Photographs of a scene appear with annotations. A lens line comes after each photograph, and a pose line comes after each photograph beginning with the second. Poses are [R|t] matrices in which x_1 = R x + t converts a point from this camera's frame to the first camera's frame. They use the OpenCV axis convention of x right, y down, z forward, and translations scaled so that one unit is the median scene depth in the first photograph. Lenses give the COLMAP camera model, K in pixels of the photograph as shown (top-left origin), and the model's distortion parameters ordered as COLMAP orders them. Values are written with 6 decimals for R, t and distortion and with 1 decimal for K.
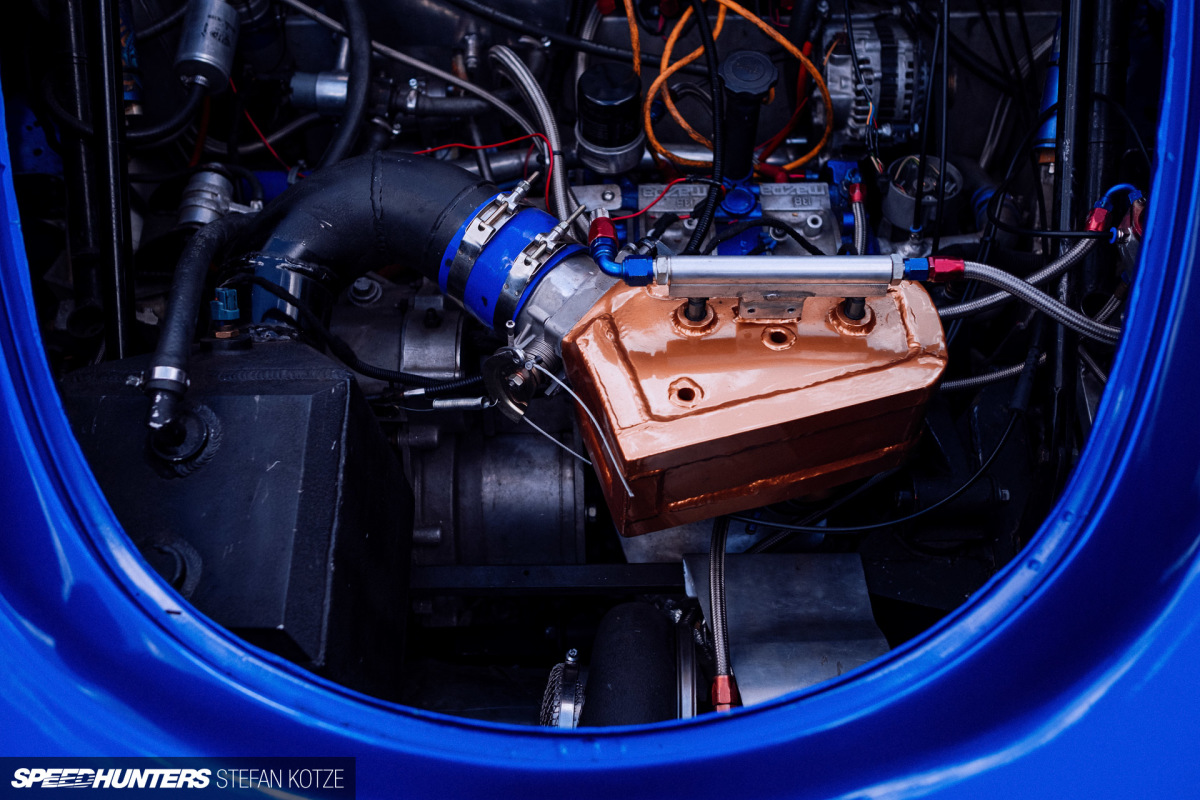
lens RADIAL K [[1214.1, 0, 598.4], [0, 1214.1, 399.3], [0, 0, 1]] dist [-0.029407, 0.000000]
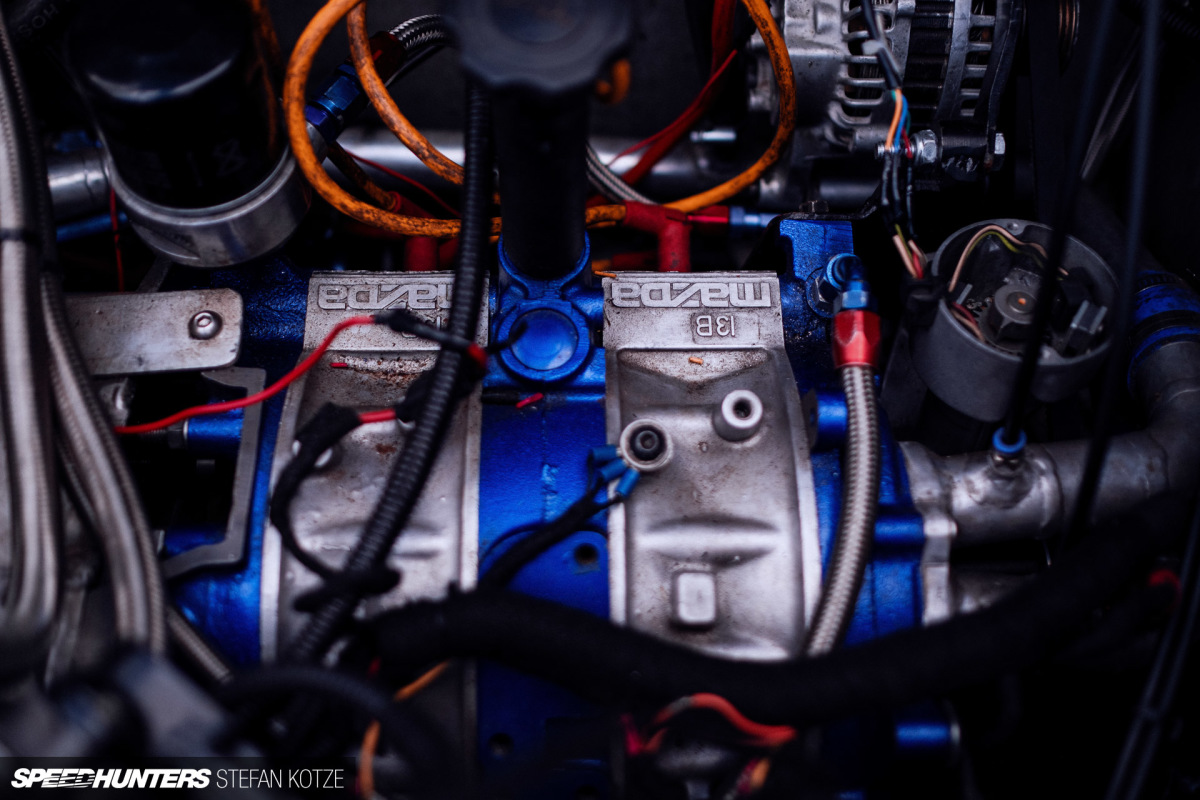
lens RADIAL K [[1214.1, 0, 600.7], [0, 1214.1, 402.2], [0, 0, 1]] dist [-0.029407, 0.000000]
pose [[0.998801, 0.004024, 0.048788, 0.110193], [-0.008986, 0.994753, 0.101907, -0.177923], [-0.048122, -0.102223, 0.993597, 0.595144]]
